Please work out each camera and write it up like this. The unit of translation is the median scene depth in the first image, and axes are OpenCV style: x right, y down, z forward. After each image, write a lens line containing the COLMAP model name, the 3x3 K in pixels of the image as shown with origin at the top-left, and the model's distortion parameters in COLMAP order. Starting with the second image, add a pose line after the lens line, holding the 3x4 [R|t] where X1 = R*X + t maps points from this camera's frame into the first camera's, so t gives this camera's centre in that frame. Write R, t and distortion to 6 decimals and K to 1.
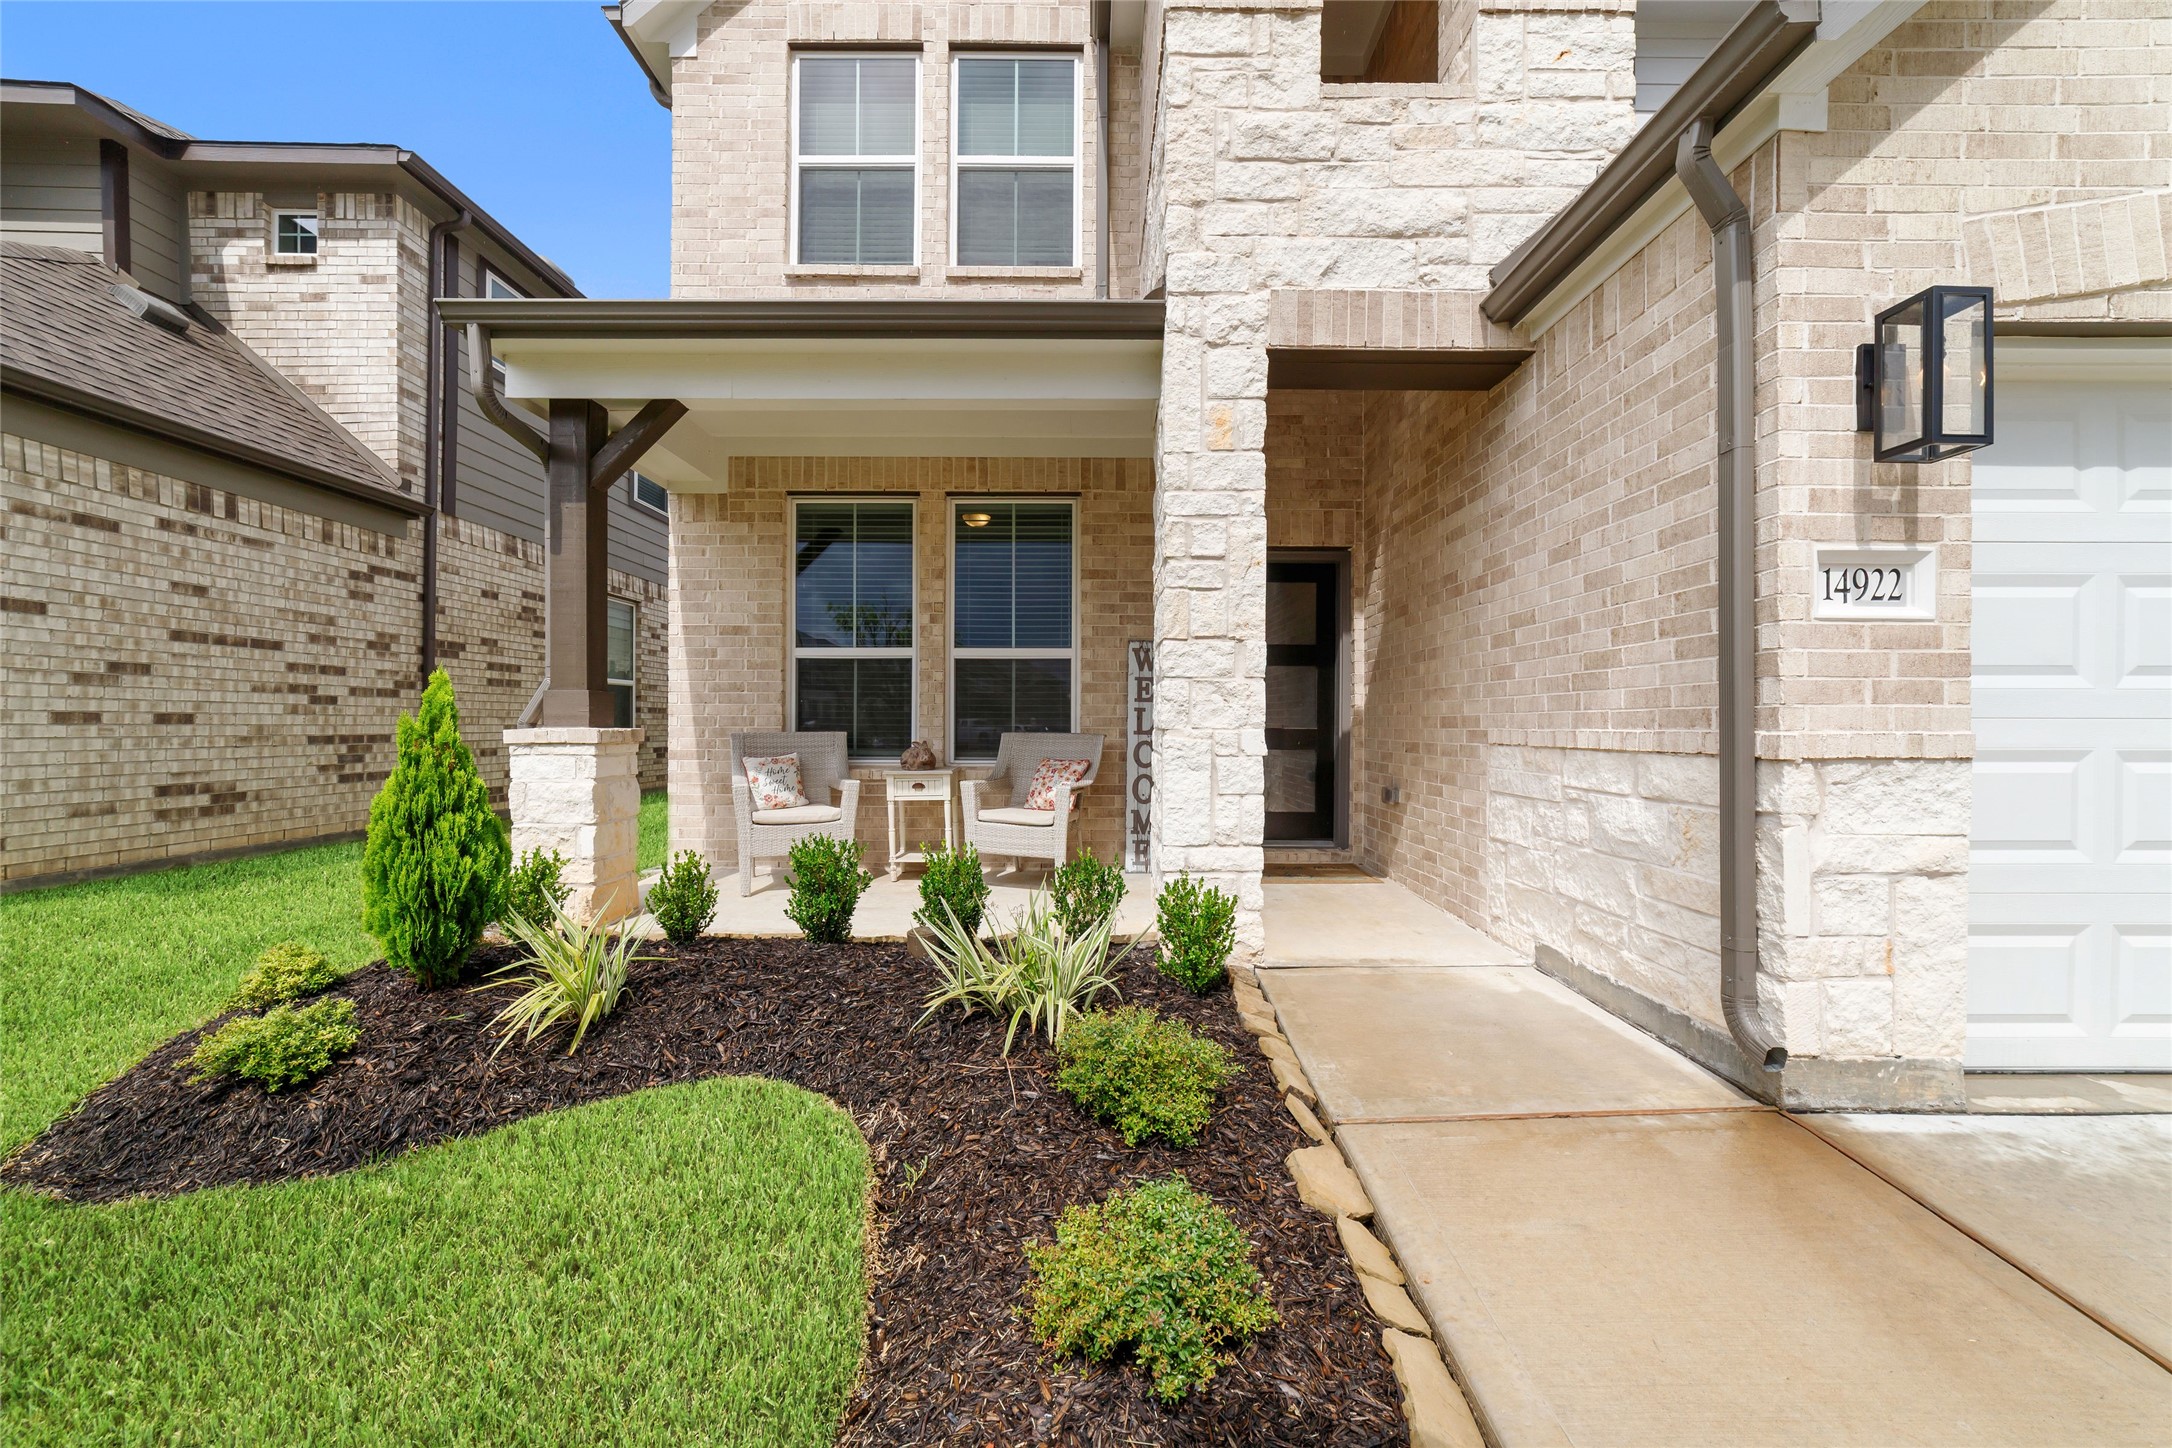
lens RADIAL K [[827.7, 0, 1094.5], [0, 827.7, 726.8], [0, 0, 1]] dist [-0.033679, 0.011210]
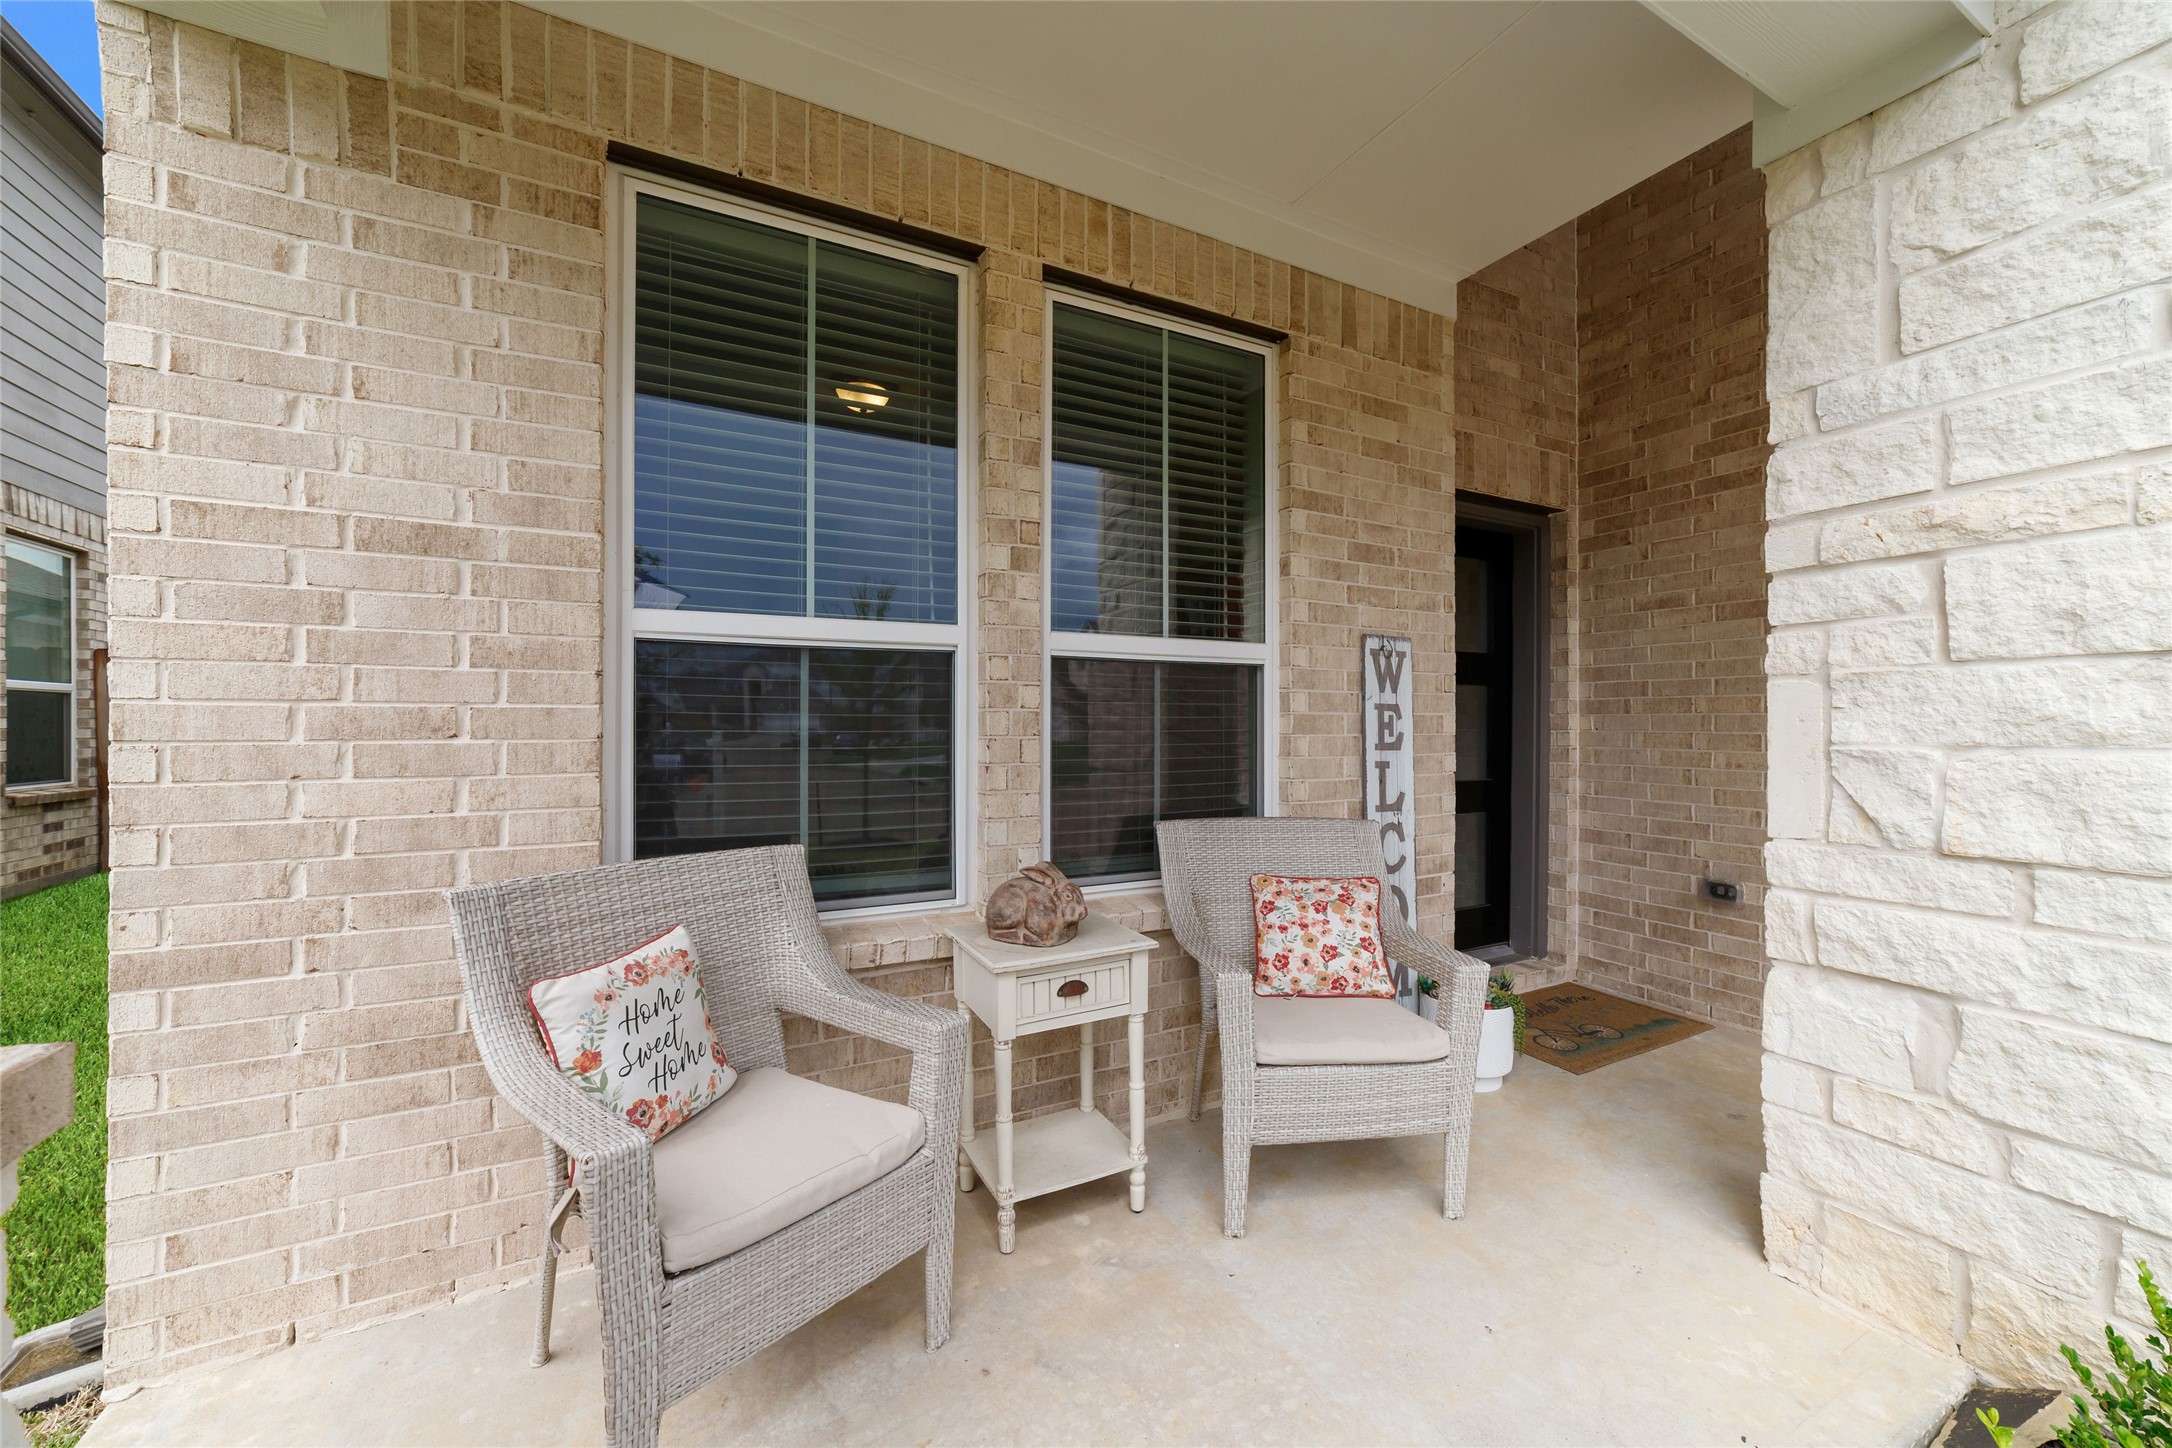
lens RADIAL K [[827.7, 0, 1094.5], [0, 827.7, 726.8], [0, 0, 1]] dist [-0.033679, 0.011210]
pose [[0.884639, -0.004383, 0.466256, -0.355080], [0.000210, 0.999959, 0.009001, -0.049710], [-0.466277, -0.007865, 0.884604, 0.611338]]
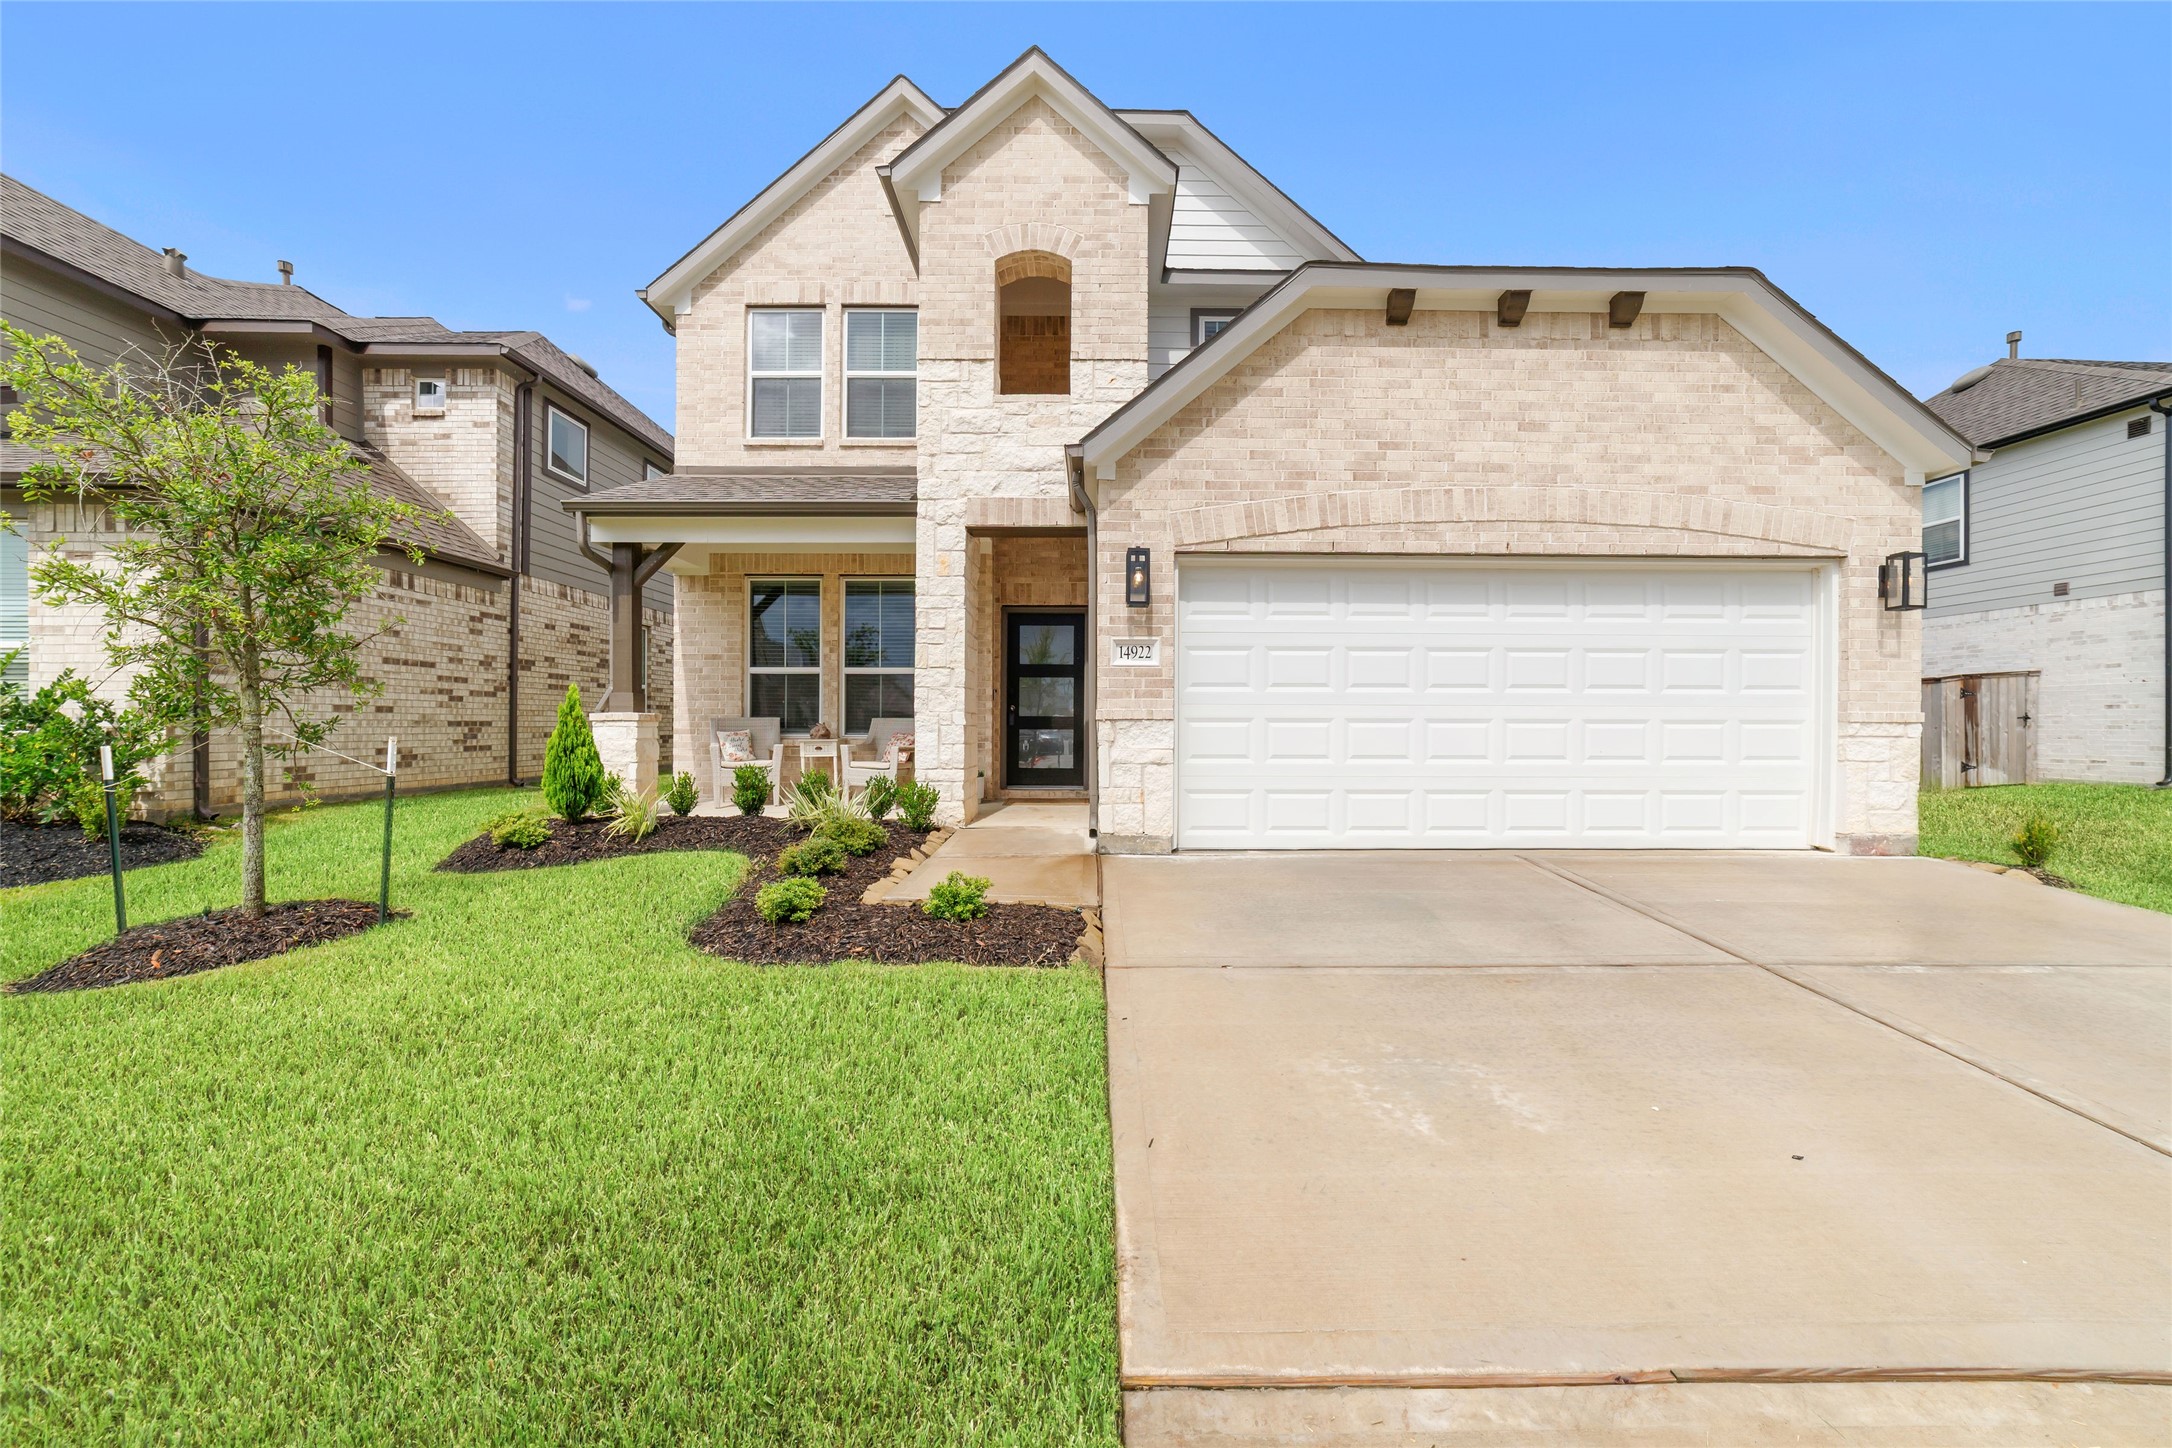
lens RADIAL K [[869.2, 0, 1121.1], [0, 869.2, 727.1], [0, 0, 1]] dist [-0.042143, 0.014225]
pose [[0.999973, -0.000006, 0.007288, 0.379725], [0.000024, 0.999997, -0.002386, 0.029865], [-0.007288, 0.002386, 0.999971, -0.759086]]
